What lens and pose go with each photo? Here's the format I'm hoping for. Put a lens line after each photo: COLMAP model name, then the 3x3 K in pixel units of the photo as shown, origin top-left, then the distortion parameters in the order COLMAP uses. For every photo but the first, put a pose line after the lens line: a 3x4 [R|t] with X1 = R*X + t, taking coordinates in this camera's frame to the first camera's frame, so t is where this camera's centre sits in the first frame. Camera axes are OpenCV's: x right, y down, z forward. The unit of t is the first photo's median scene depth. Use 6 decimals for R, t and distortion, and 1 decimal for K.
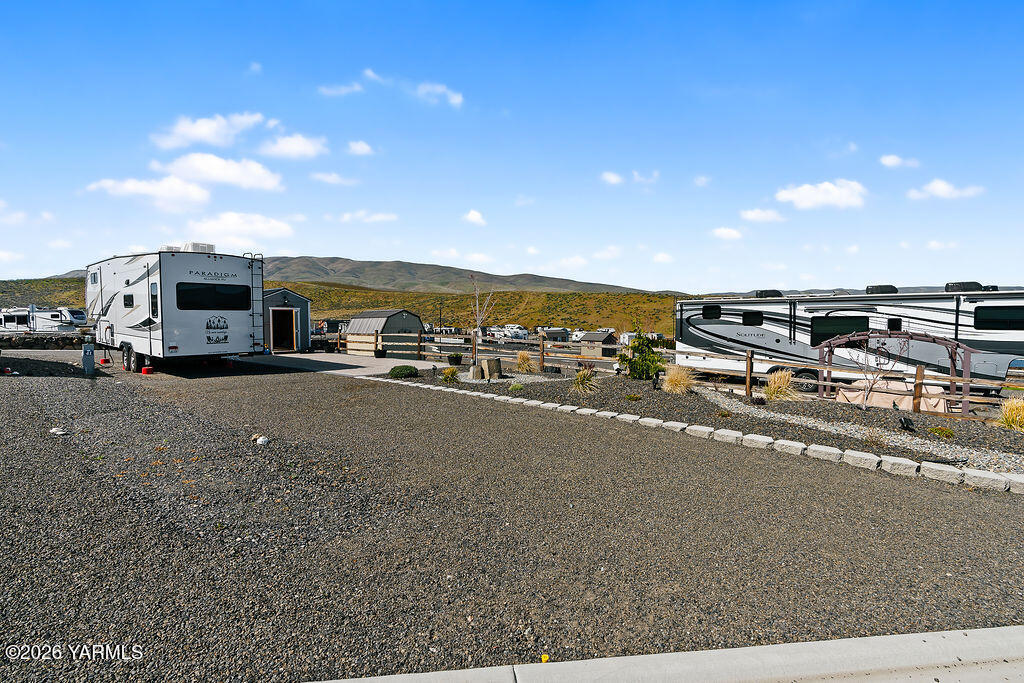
lens RADIAL K [[462.4, 0, 512.0], [0, 462.4, 341.5], [0, 0, 1]] dist [-0.000286, -0.000096]
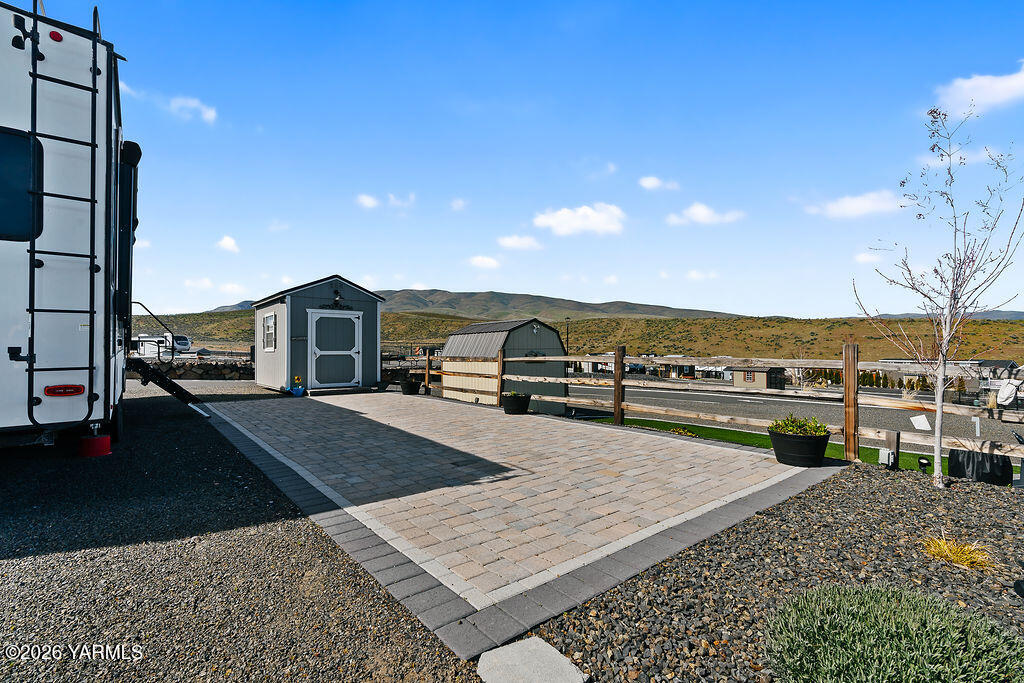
lens RADIAL K [[462.4, 0, 512.0], [0, 462.4, 341.5], [0, 0, 1]] dist [-0.000286, -0.000096]
pose [[0.981004, -0.004599, -0.193933, -0.200455], [-0.007321, 0.998129, -0.060705, -0.004388], [0.193850, 0.060972, 0.979135, 0.565375]]
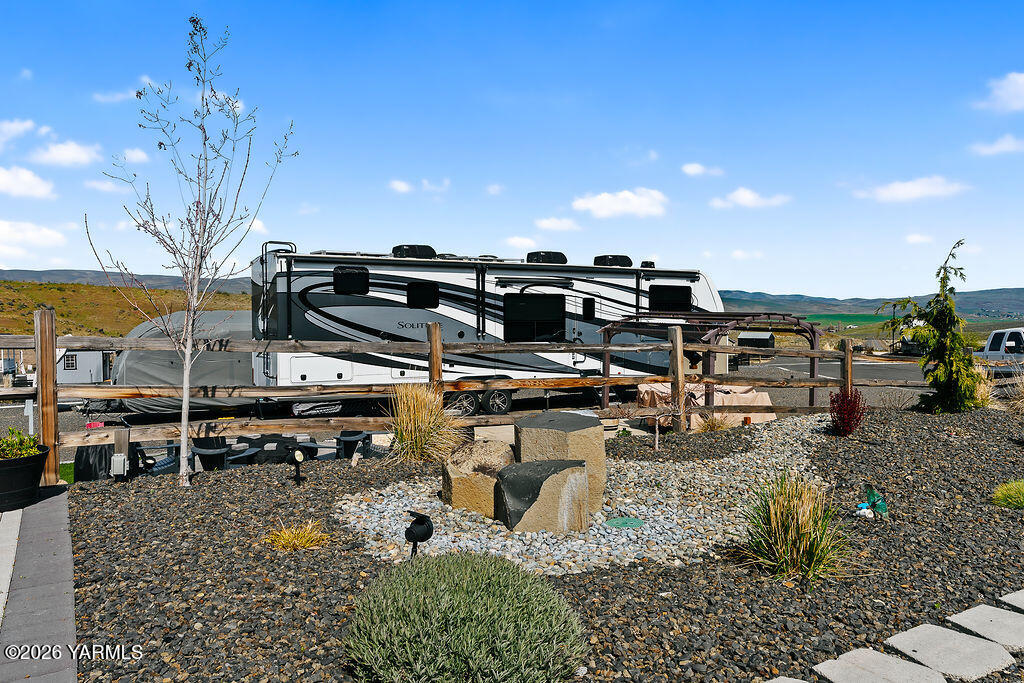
lens RADIAL K [[752.2, 0, 512.0], [0, 752.2, 341.5], [0, 0, 1]] dist [0.003155, 0.003001]
pose [[0.324247, -0.029821, 0.945502, -0.276955], [0.041568, 0.998987, 0.017253, -0.006170], [-0.945059, 0.033708, 0.325158, 0.606869]]
